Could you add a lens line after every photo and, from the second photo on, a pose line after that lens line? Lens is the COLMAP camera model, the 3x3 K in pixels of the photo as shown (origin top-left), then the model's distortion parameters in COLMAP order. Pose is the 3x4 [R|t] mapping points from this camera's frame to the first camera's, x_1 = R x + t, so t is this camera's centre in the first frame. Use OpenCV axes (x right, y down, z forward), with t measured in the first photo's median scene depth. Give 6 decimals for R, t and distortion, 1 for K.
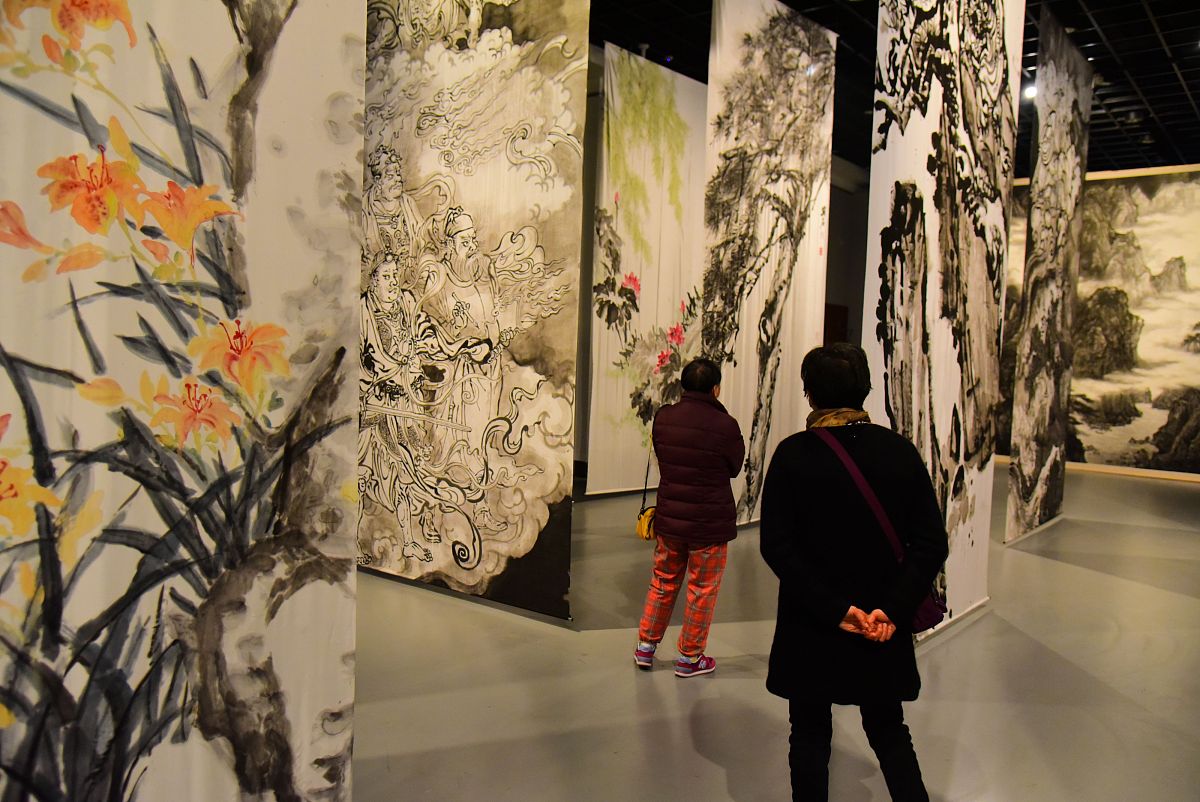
lens RADIAL K [[952.7, 0, 603.0], [0, 952.7, 402.9], [0, 0, 1]] dist [-0.068059, 0.012682]
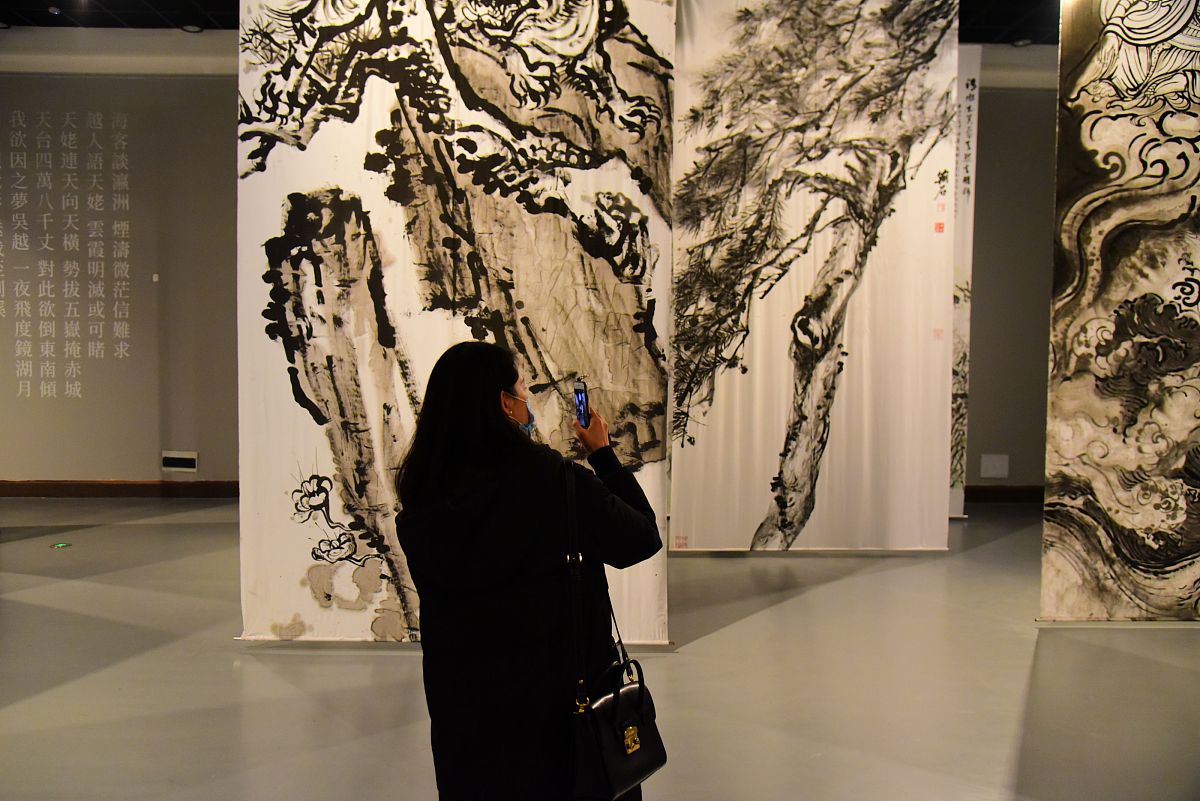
lens RADIAL K [[952.7, 0, 603.5], [0, 952.7, 402.6], [0, 0, 1]] dist [-0.068059, 0.012682]
pose [[0.627768, -0.004126, -0.778390, 0.778470], [-0.023484, 0.999430, -0.024238, 0.015542], [0.778046, 0.033496, 0.627313, 0.333212]]
